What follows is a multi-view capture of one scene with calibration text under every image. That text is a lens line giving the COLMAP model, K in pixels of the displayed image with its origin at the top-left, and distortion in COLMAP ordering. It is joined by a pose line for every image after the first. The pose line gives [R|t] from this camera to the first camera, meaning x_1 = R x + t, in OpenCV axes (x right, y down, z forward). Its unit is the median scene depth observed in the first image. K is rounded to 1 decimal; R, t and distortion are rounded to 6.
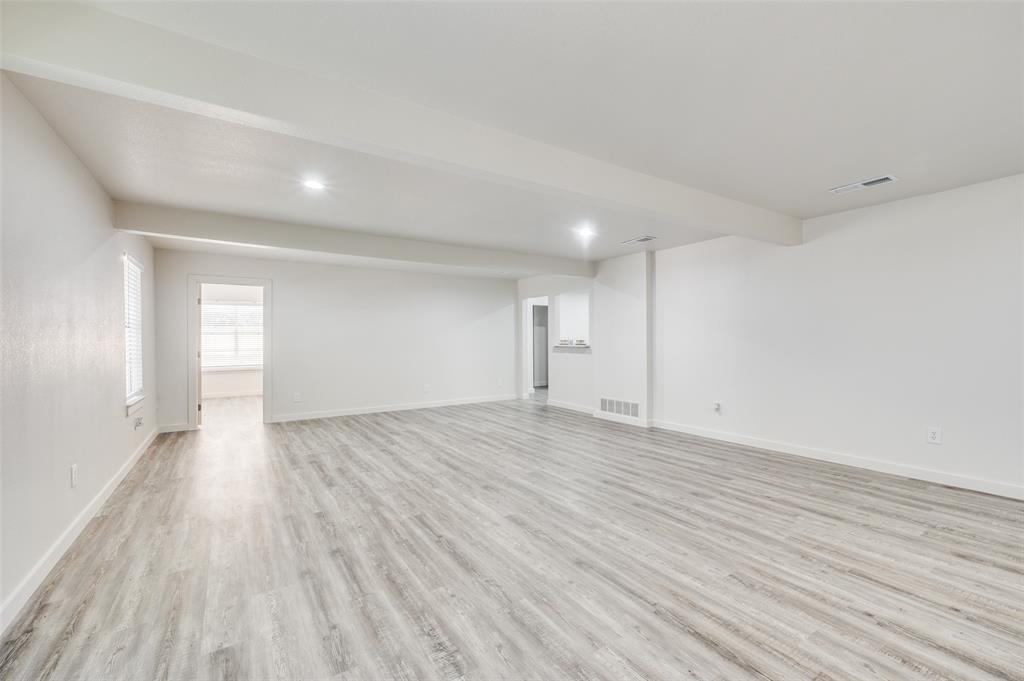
lens RADIAL K [[435.2, 0, 512.0], [0, 435.2, 340.5], [0, 0, 1]] dist [0.001145, 0.000572]
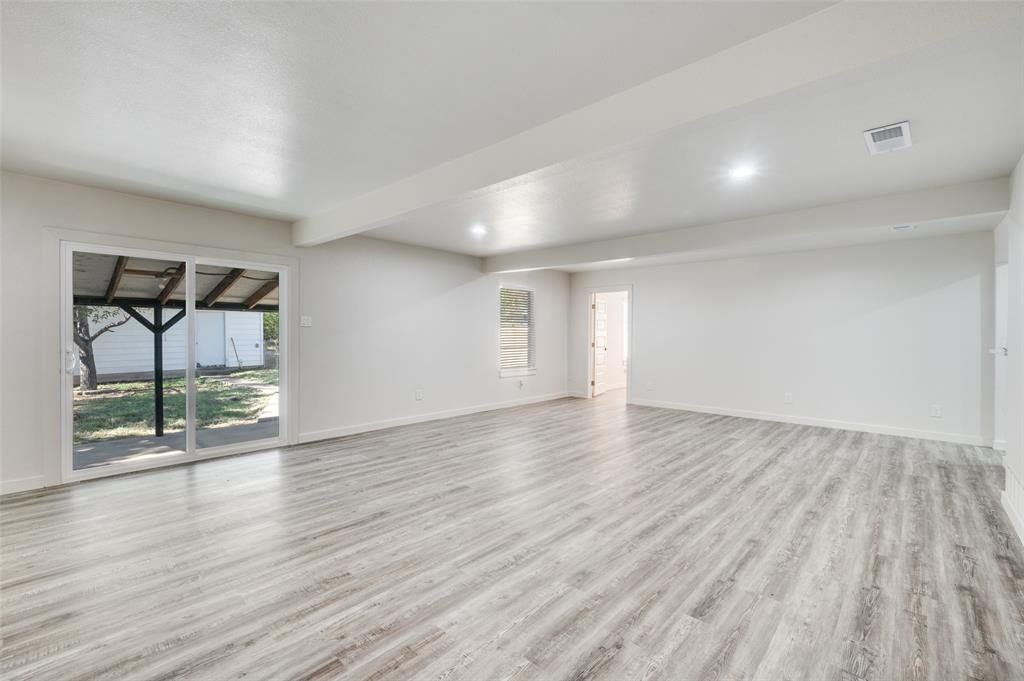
lens RADIAL K [[438.5, 0, 516.8], [0, 438.5, 336.5], [0, 0, 1]] dist [0.001028, 0.000383]
pose [[0.261064, 0.012452, -0.965241, 0.950703], [-0.010831, 0.999892, 0.009970, -0.010741], [0.965261, 0.007851, 0.261170, 0.671136]]
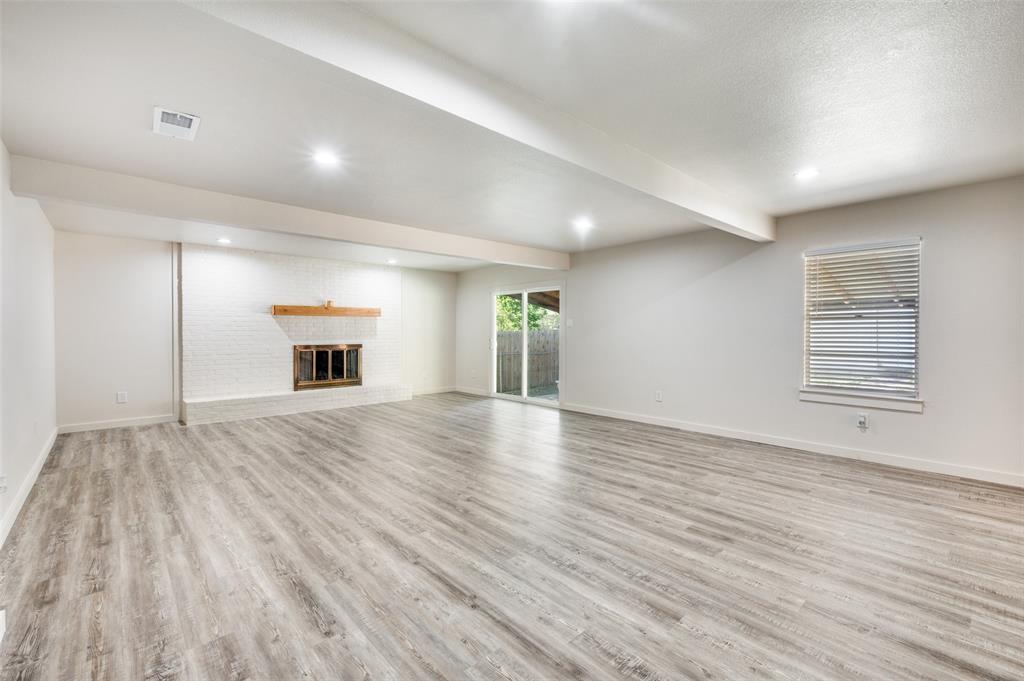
lens RADIAL K [[438.5, 0, 516.8], [0, 438.5, 336.5], [0, 0, 1]] dist [0.001028, 0.000383]
pose [[-0.983958, 0.011034, -0.178059, 0.022177], [0.008585, 0.999858, 0.014521, -0.007166], [0.178193, 0.012759, -0.983913, 2.201467]]
